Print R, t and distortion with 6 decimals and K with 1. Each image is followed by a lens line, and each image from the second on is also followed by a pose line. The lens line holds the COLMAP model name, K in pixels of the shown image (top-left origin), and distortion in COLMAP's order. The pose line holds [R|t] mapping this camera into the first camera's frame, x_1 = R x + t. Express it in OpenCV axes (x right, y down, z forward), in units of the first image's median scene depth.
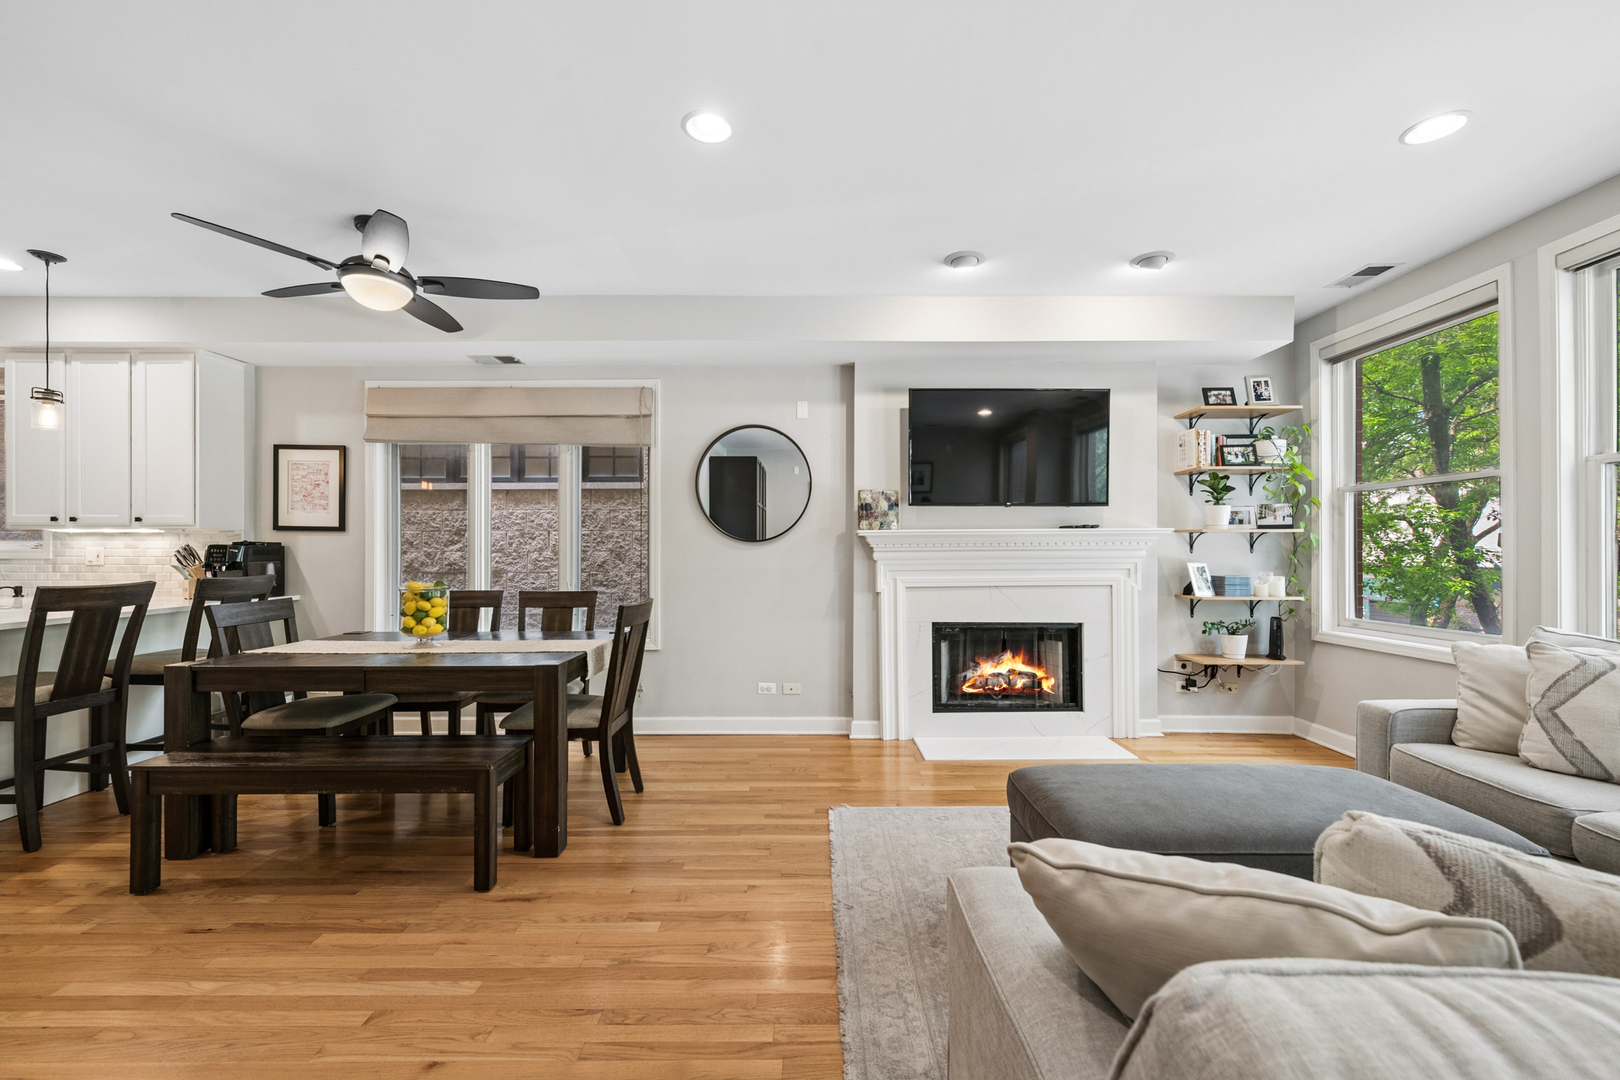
lens RADIAL K [[643.5, 0, 806.4], [0, 643.5, 548.7], [0, 0, 1]] dist [0.004621, -0.001455]
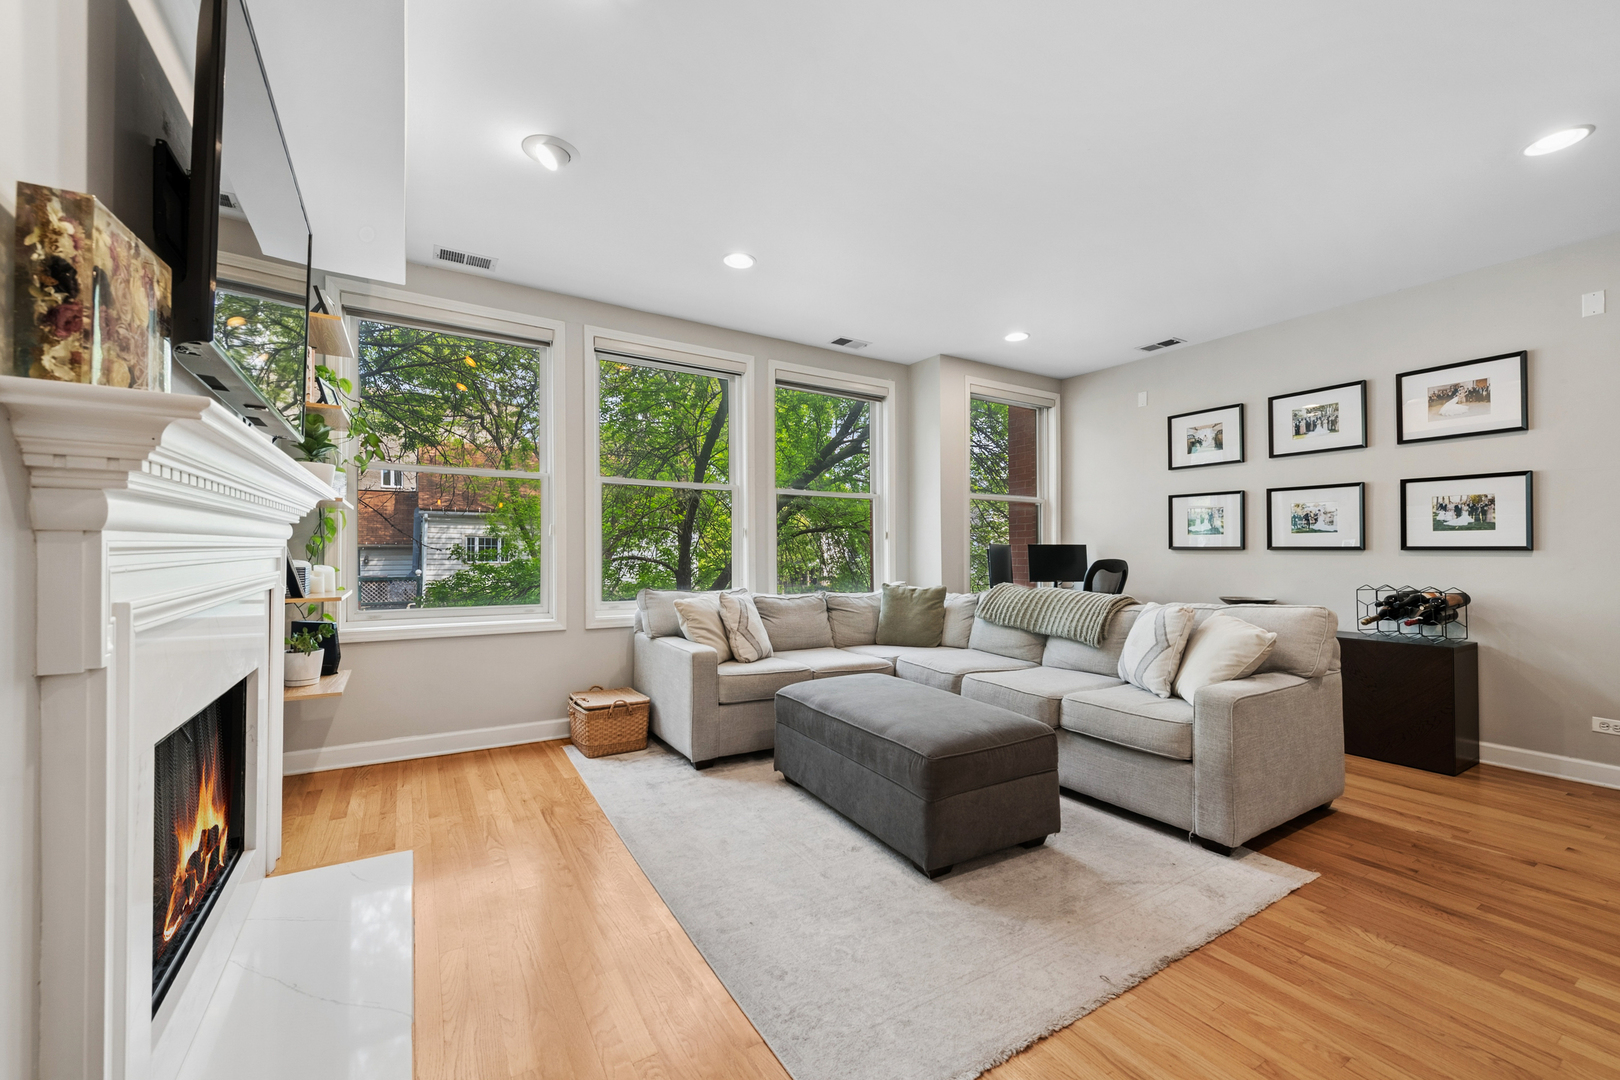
lens RADIAL K [[643.5, 0, 798.6], [0, 643.5, 547.4], [0, 0, 1]] dist [0.004621, -0.001455]
pose [[-0.526946, 0.007469, 0.849866, -0.210452], [-0.008098, 0.999872, -0.013808, 0.026204], [-0.849860, -0.014158, -0.526818, 0.906218]]
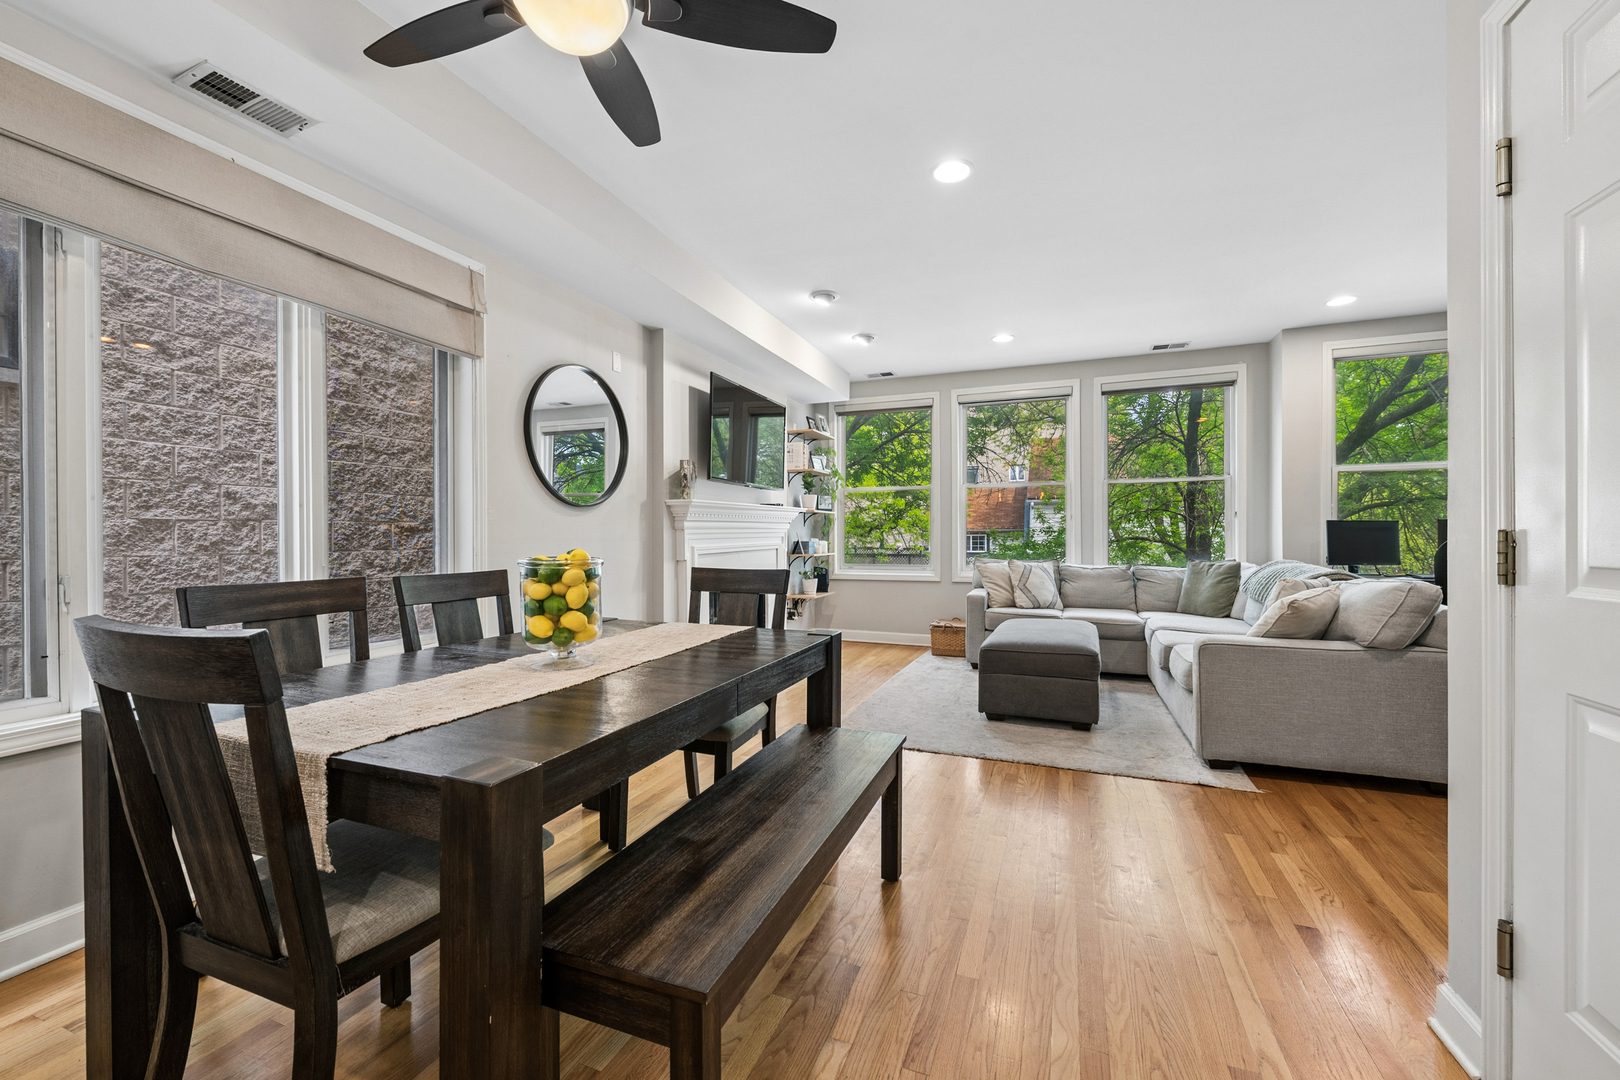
lens RADIAL K [[643.5, 0, 807.4], [0, 643.5, 542.2], [0, 0, 1]] dist [0.004621, -0.001455]
pose [[0.369030, -0.009661, 0.929367, -0.765572], [-0.001564, 0.999938, 0.011015, 0.027284], [-0.929416, -0.005518, 0.368992, 0.430804]]
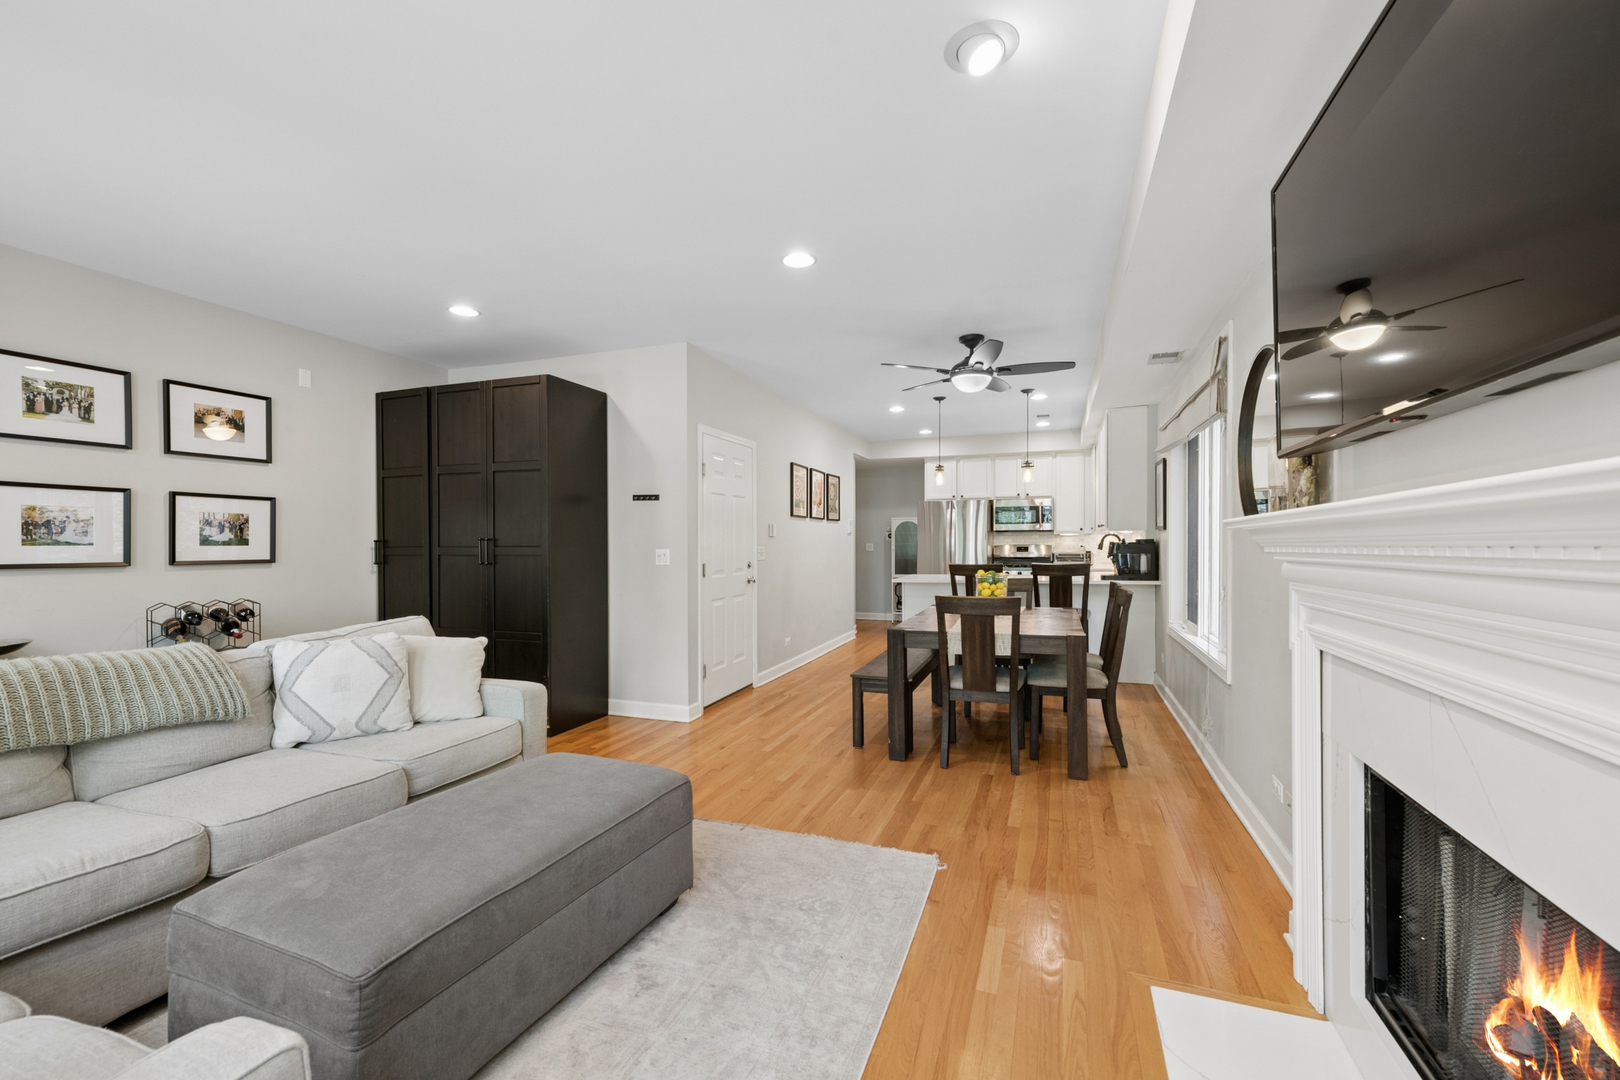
lens RADIAL K [[643.5, 0, 816.1], [0, 643.5, 547.5], [0, 0, 1]] dist [0.004621, -0.001455]
pose [[-0.344096, 0.010627, -0.938874, 0.627194], [0.013262, 0.999891, 0.006457, -0.007267], [0.938841, -0.010230, -0.344200, 0.819475]]
